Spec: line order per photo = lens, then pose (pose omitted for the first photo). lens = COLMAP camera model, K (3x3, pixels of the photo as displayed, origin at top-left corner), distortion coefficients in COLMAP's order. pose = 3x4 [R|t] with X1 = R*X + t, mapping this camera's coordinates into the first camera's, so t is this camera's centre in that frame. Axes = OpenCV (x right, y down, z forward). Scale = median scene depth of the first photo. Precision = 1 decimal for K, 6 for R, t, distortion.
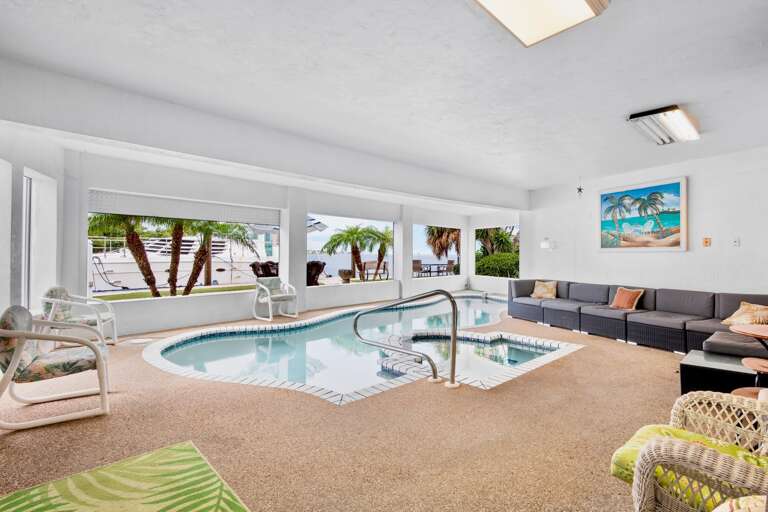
lens RADIAL K [[381.2, 0, 386.8], [0, 381.2, 252.4], [0, 0, 1]] dist [-0.000195, -0.001229]
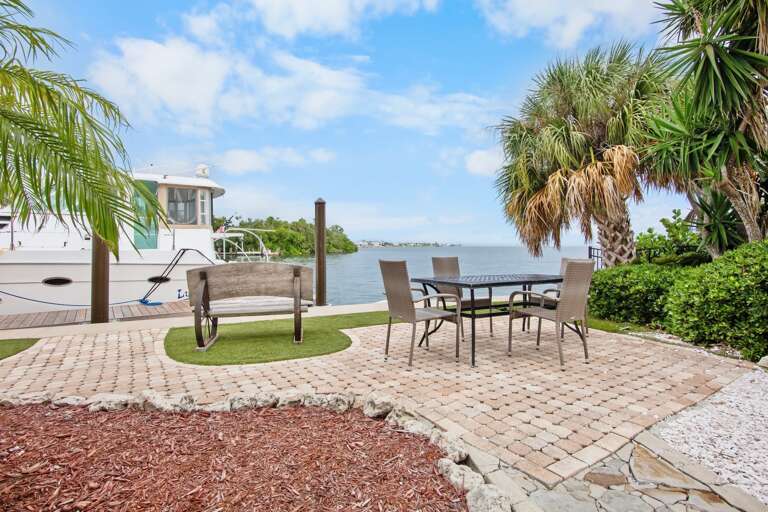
lens RADIAL K [[381.2, 0, 387.0], [0, 381.2, 254.1], [0, 0, 1]] dist [-0.000195, -0.001229]
pose [[0.969482, -0.010745, -0.244927, 0.091389], [0.014121, 0.999828, 0.012033, 0.011607], [0.244755, -0.015124, 0.969467, 0.633437]]
